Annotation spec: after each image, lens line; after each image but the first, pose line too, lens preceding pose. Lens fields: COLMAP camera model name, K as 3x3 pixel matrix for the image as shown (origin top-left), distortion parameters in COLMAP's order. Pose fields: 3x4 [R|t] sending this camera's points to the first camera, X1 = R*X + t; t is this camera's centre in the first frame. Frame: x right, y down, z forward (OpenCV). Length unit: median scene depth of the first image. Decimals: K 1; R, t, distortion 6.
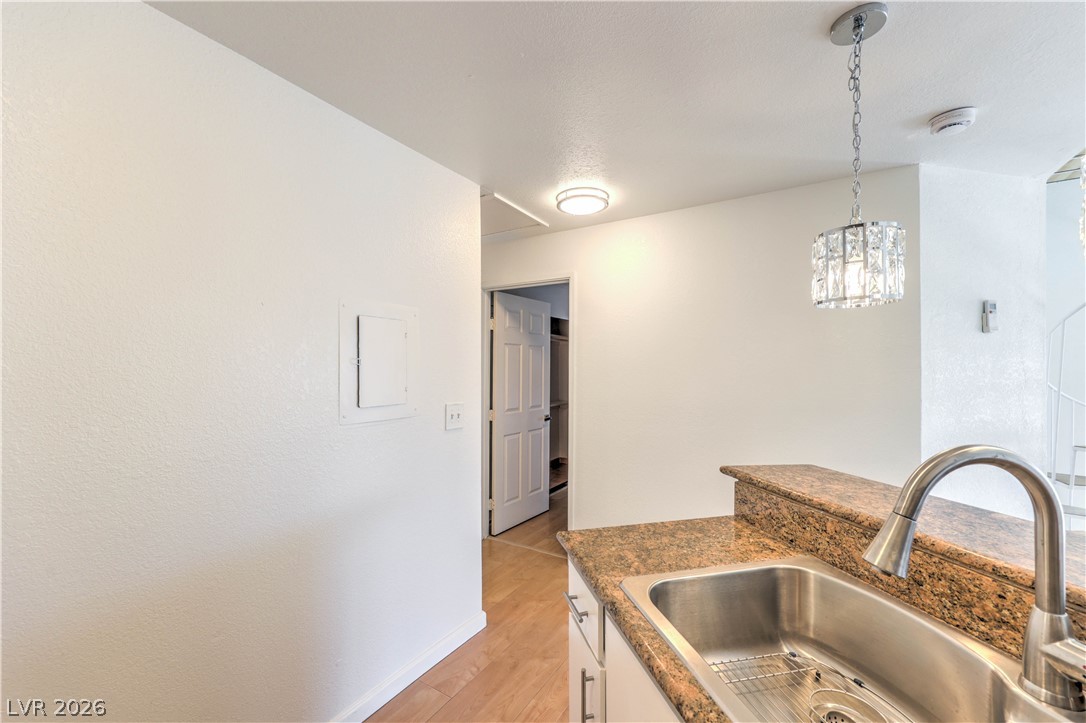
lens RADIAL K [[438.4, 0, 547.1], [0, 438.4, 366.5], [0, 0, 1]] dist [0.002157, -0.000401]
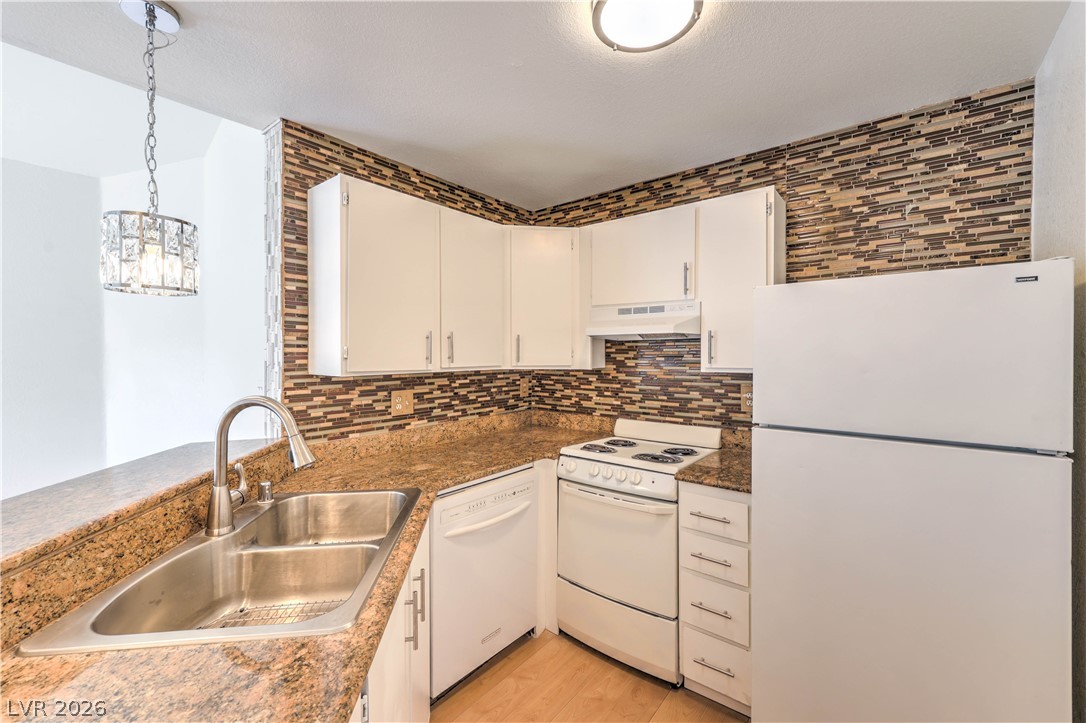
lens RADIAL K [[438.4, 0, 532.7], [0, 438.4, 355.4], [0, 0, 1]] dist [0.002157, -0.000401]
pose [[-0.989369, 0.000424, 0.145429, -0.210612], [0.001280, 0.999982, 0.005795, -0.001402], [-0.145424, 0.005920, -0.989352, 1.309613]]
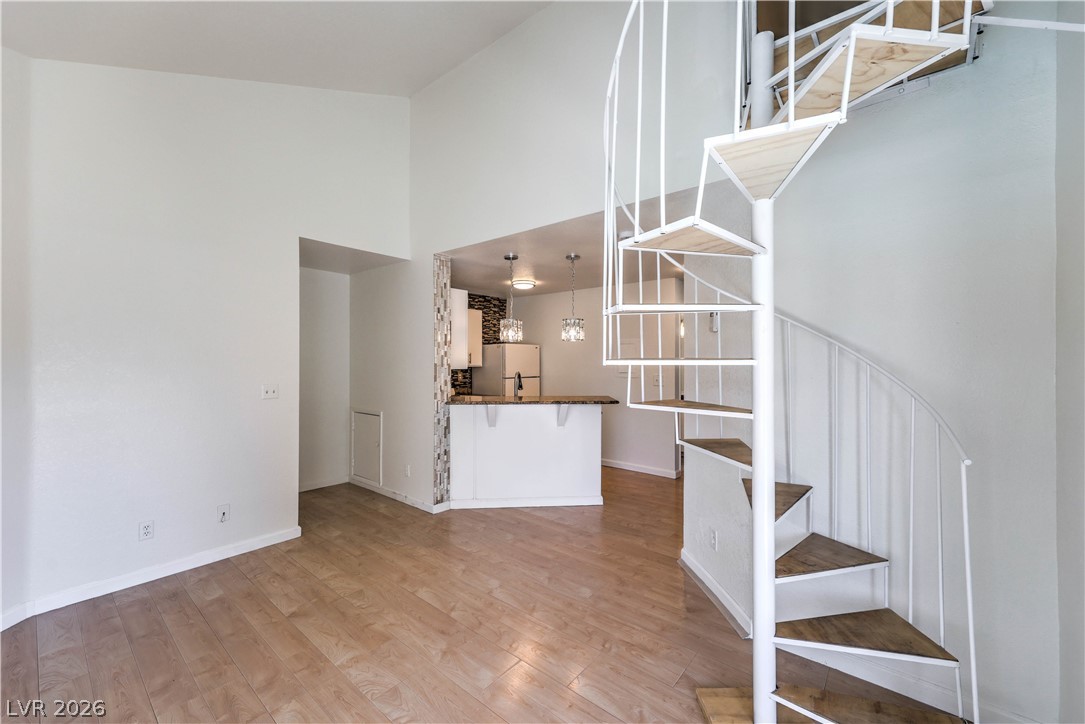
lens RADIAL K [[438.0, 0, 542.4], [0, 438.0, 356.0], [0, 0, 1]] dist [0.002157, -0.000401]
pose [[-0.160964, -0.009695, -0.986913, 3.805036], [0.003606, 0.999939, -0.010411, 0.005967], [0.986954, -0.005234, -0.160919, 1.209115]]
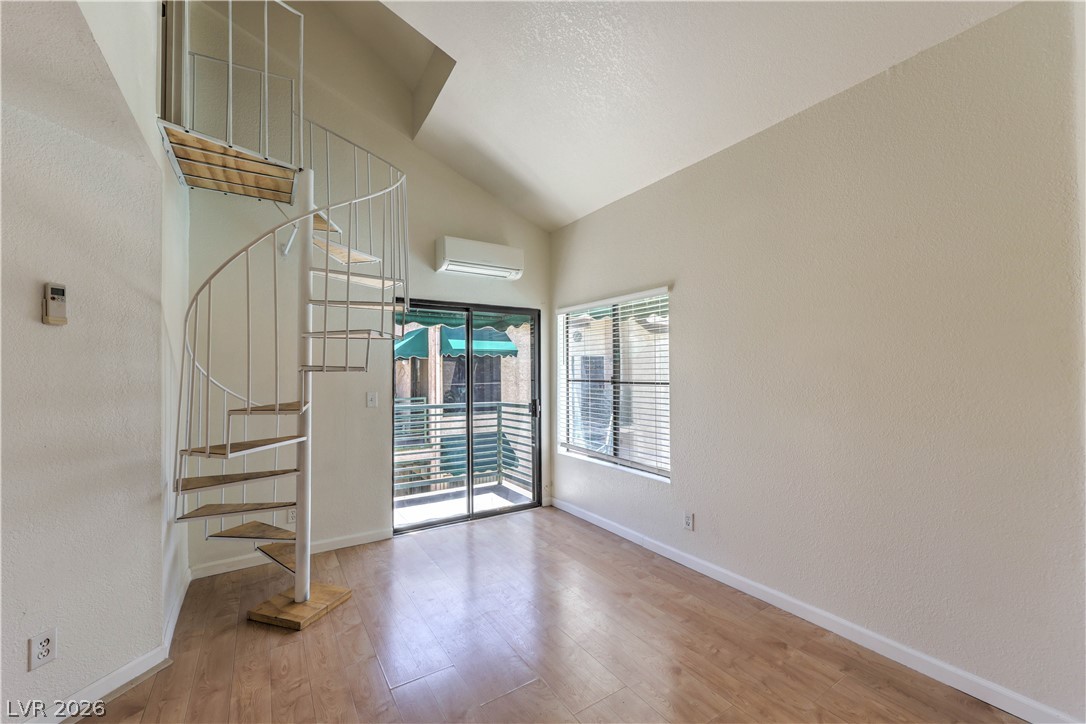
lens RADIAL K [[438.4, 0, 552.7], [0, 438.4, 365.4], [0, 0, 1]] dist [0.002157, -0.000401]
pose [[0.419454, 0.011328, 0.907706, 1.108533], [-0.001993, 0.999931, -0.011558, 0.006444], [-0.907774, 0.003039, 0.419448, -0.254870]]
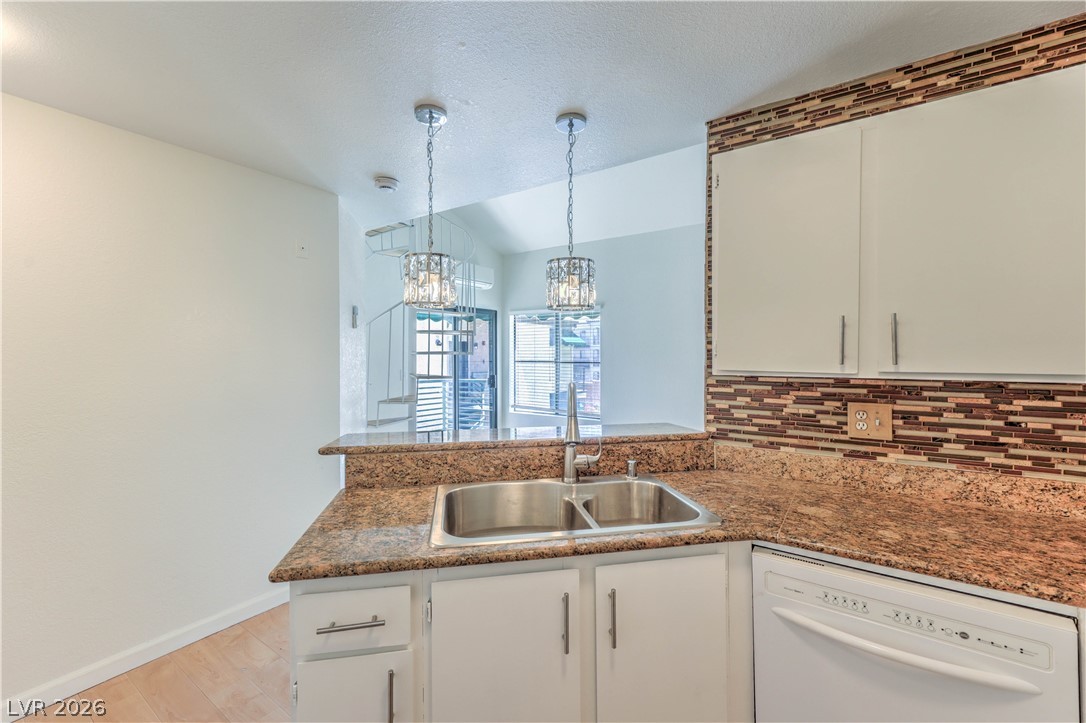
lens RADIAL K [[438.4, 0, 553.1], [0, 438.4, 357.3], [0, 0, 1]] dist [0.002157, -0.000401]
pose [[0.038218, -0.004168, 0.999261, -0.672390], [-0.001503, 0.999990, 0.004229, 0.016344], [-0.999268, -0.001663, 0.038211, 0.500859]]
